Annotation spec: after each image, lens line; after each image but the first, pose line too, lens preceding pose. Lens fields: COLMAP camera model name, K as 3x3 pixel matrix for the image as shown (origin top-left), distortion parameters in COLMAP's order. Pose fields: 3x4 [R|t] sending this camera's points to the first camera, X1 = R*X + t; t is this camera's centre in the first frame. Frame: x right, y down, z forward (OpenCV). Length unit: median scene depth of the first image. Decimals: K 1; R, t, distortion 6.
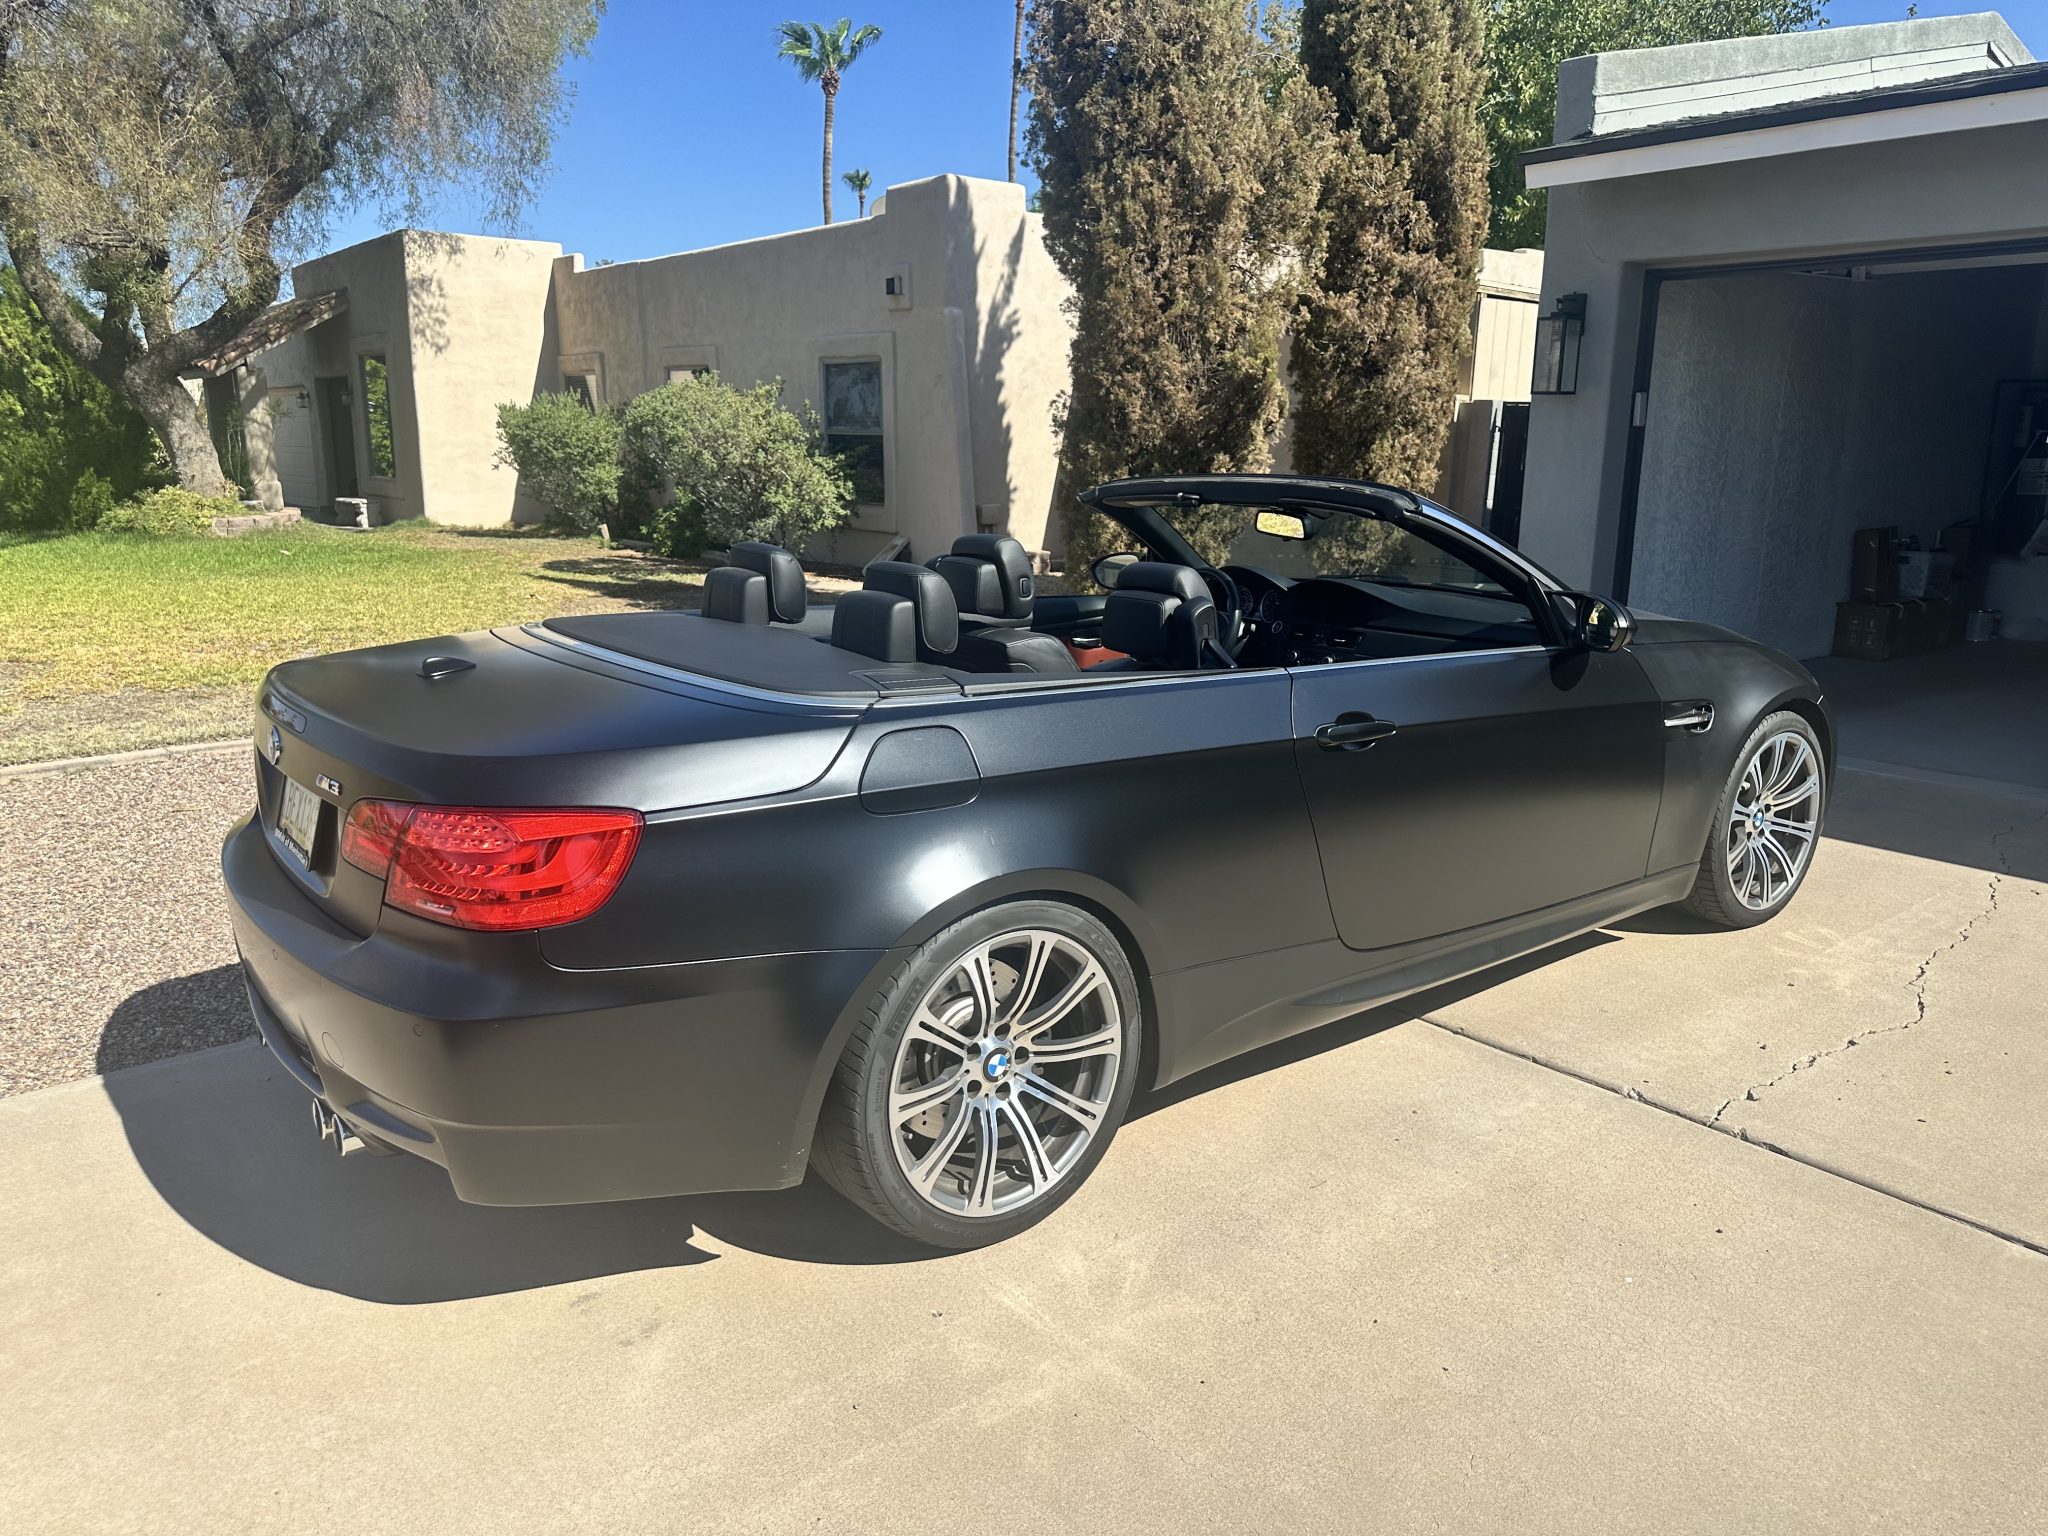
lens RADIAL K [[1456.5, 0, 1019.9], [0, 1456.5, 774.2], [0, 0, 1]] dist [0.038523, -0.040861]
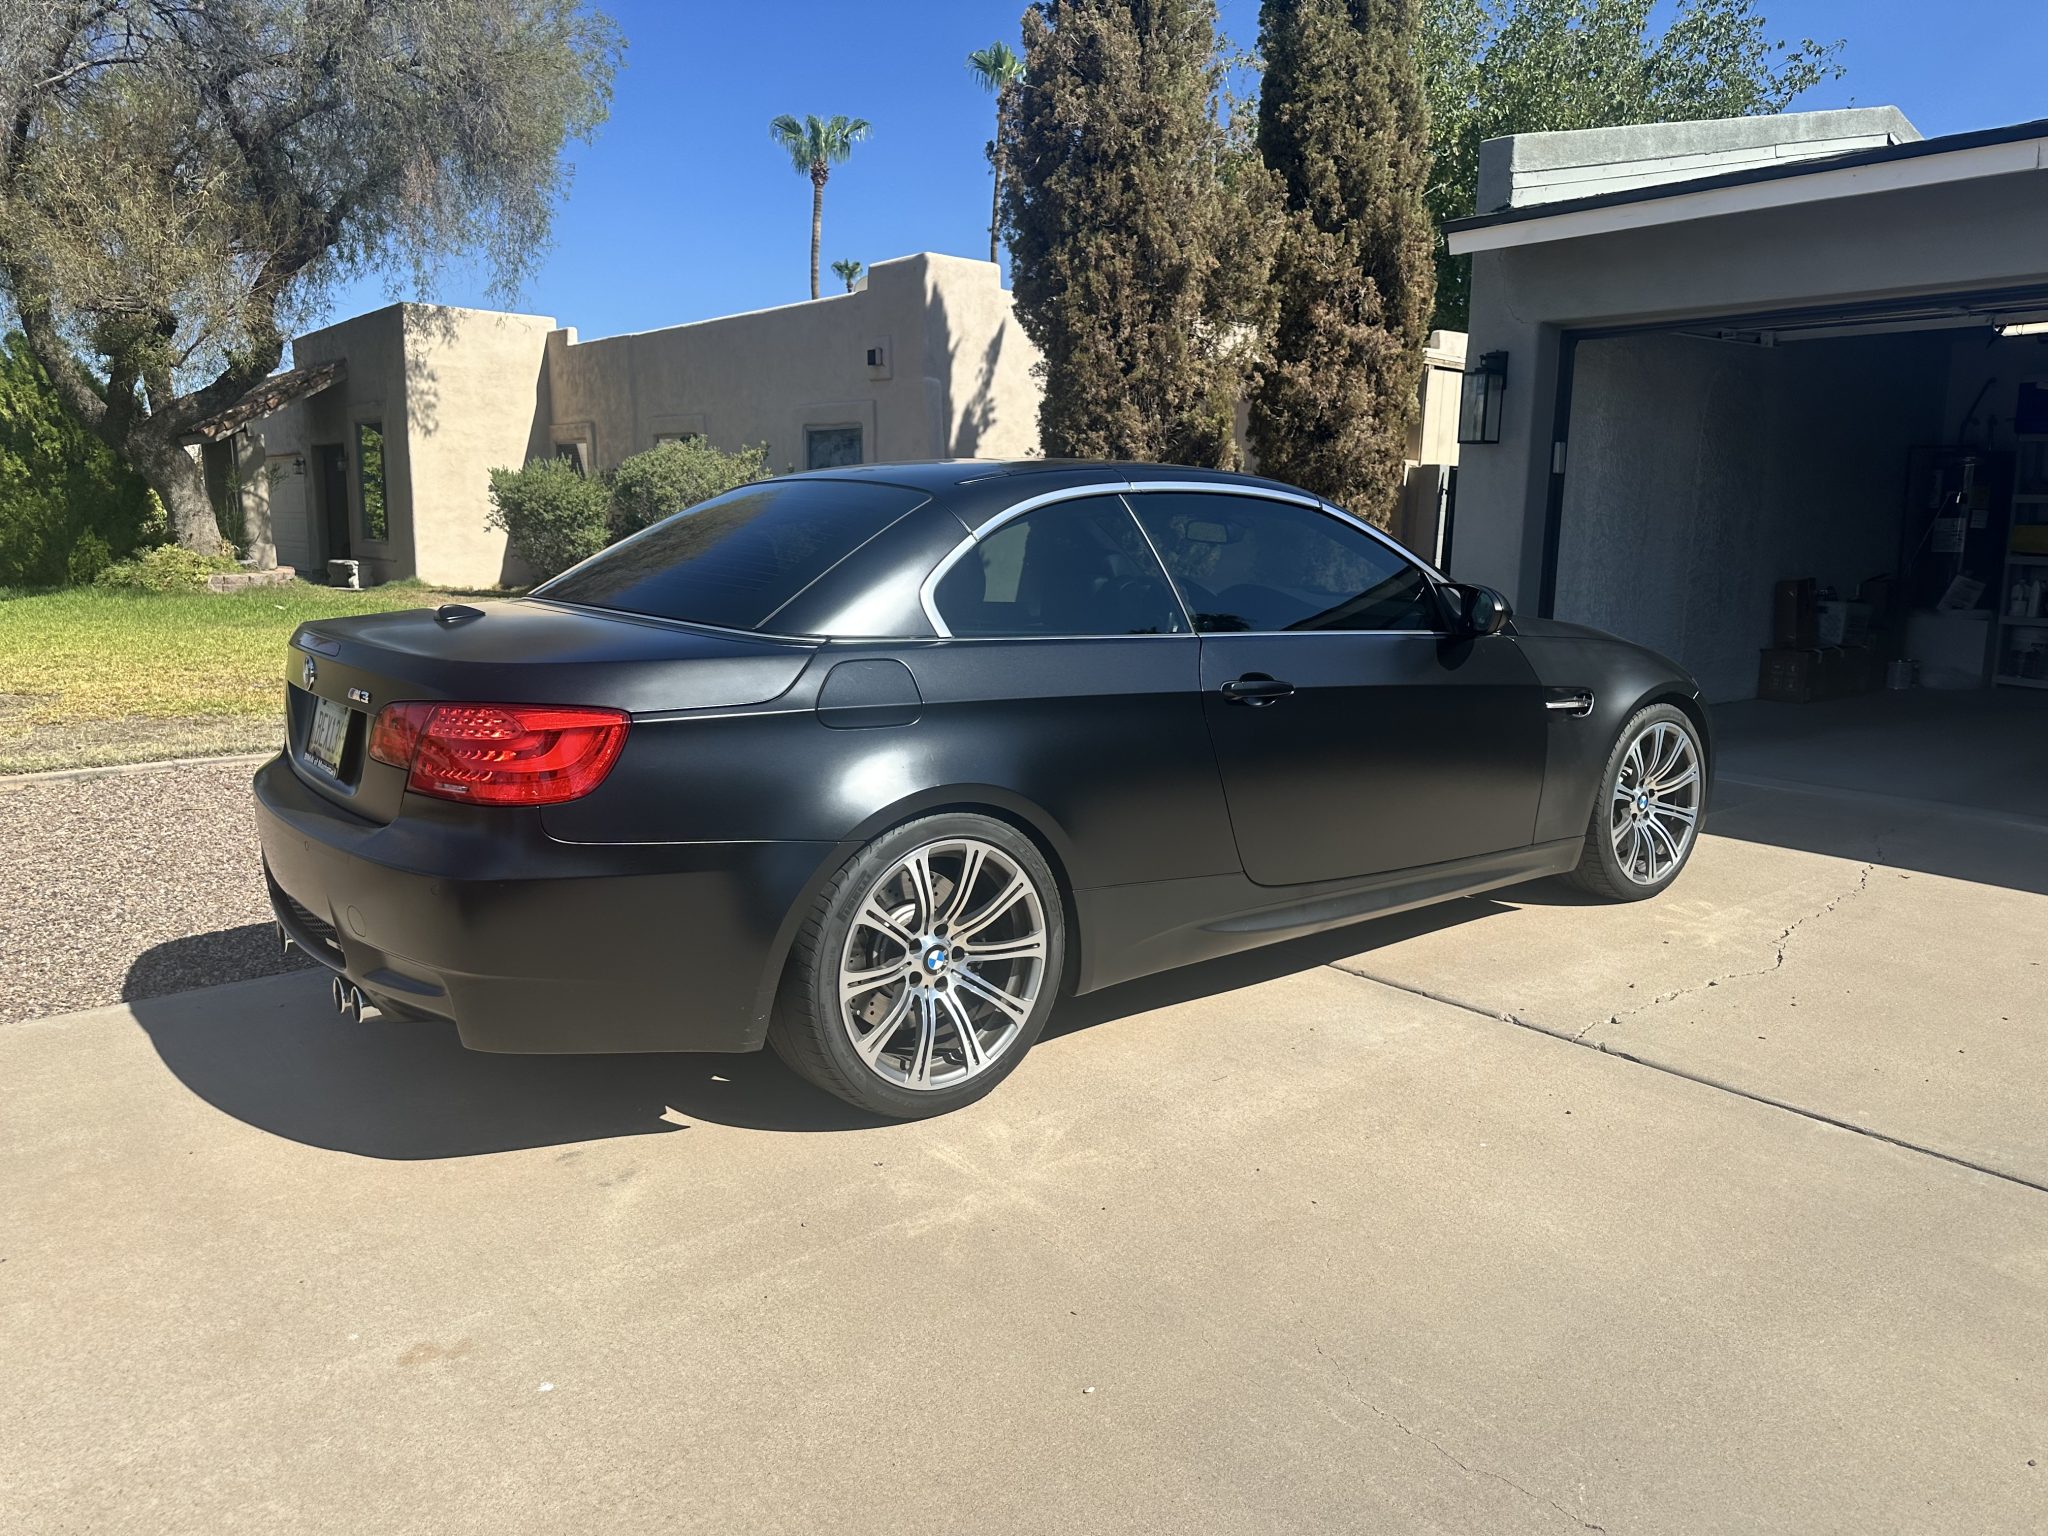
lens RADIAL K [[1449.5, 0, 1017.6], [0, 1449.5, 773.7], [0, 0, 1]] dist [0.063637, -0.080199]
pose [[0.999922, 0.006198, 0.010855, 0.010158], [-0.005586, 0.998442, -0.055527, 0.033026], [-0.011182, 0.055462, 0.998398, -0.041646]]
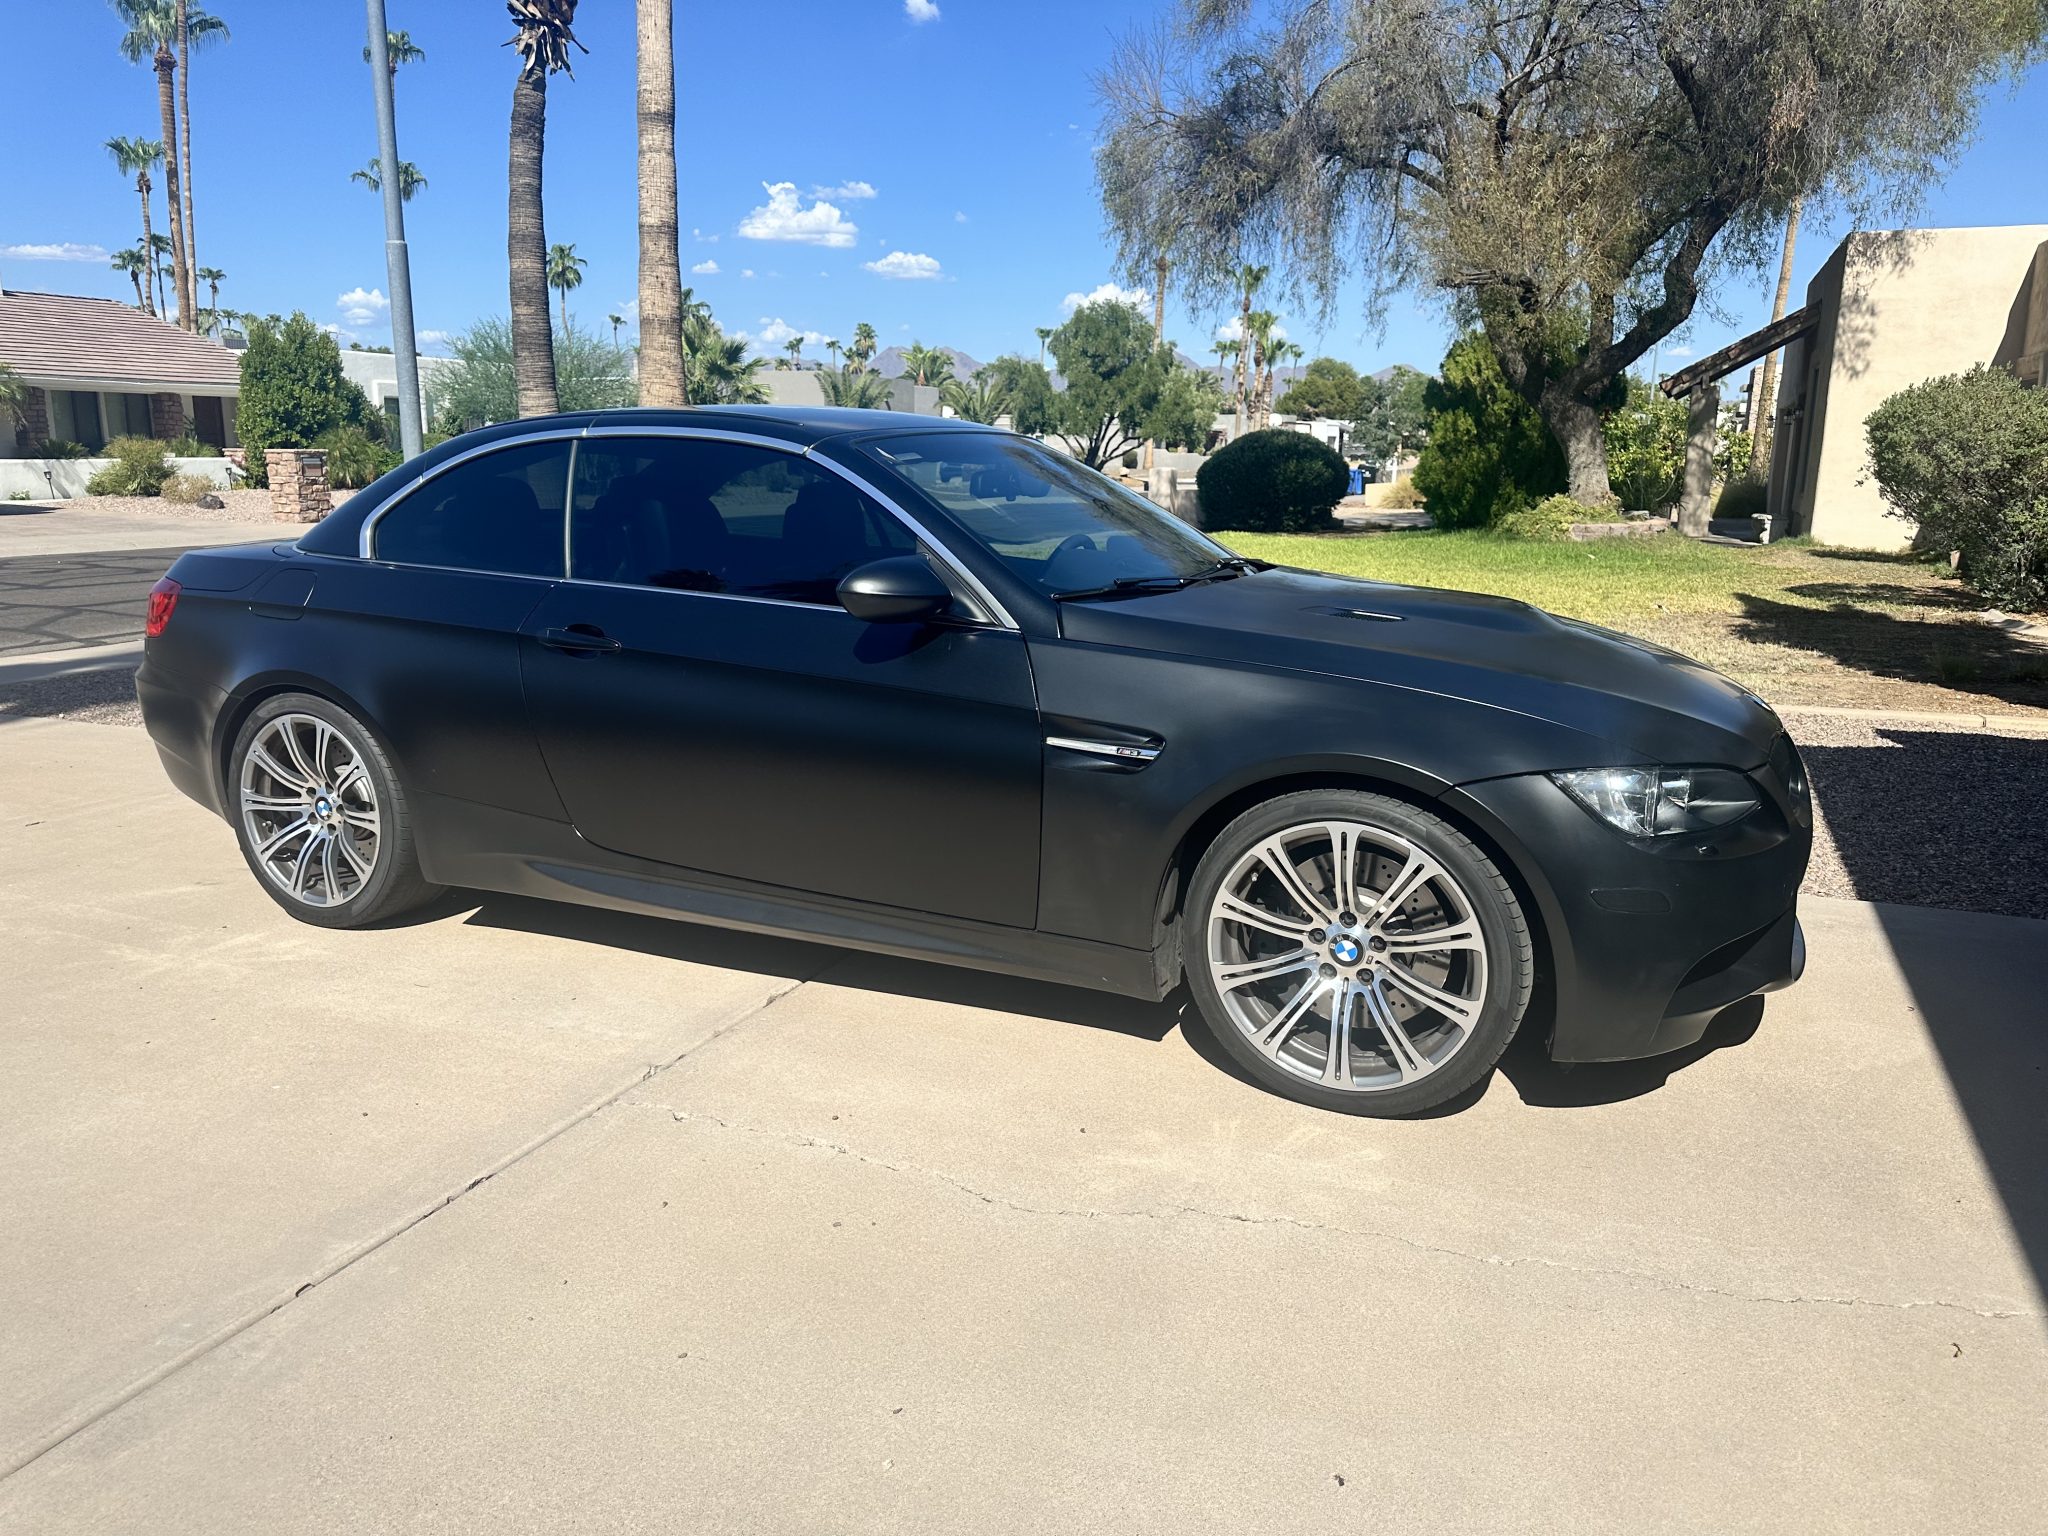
lens RADIAL K [[1449.5, 0, 1017.6], [0, 1449.5, 773.7], [0, 0, 1]] dist [0.063637, -0.080199]
pose [[0.457490, 0.192253, -0.868183, 0.446742], [-0.209135, 0.972224, 0.105088, -0.038186], [0.864272, 0.133491, 0.484989, 0.248027]]
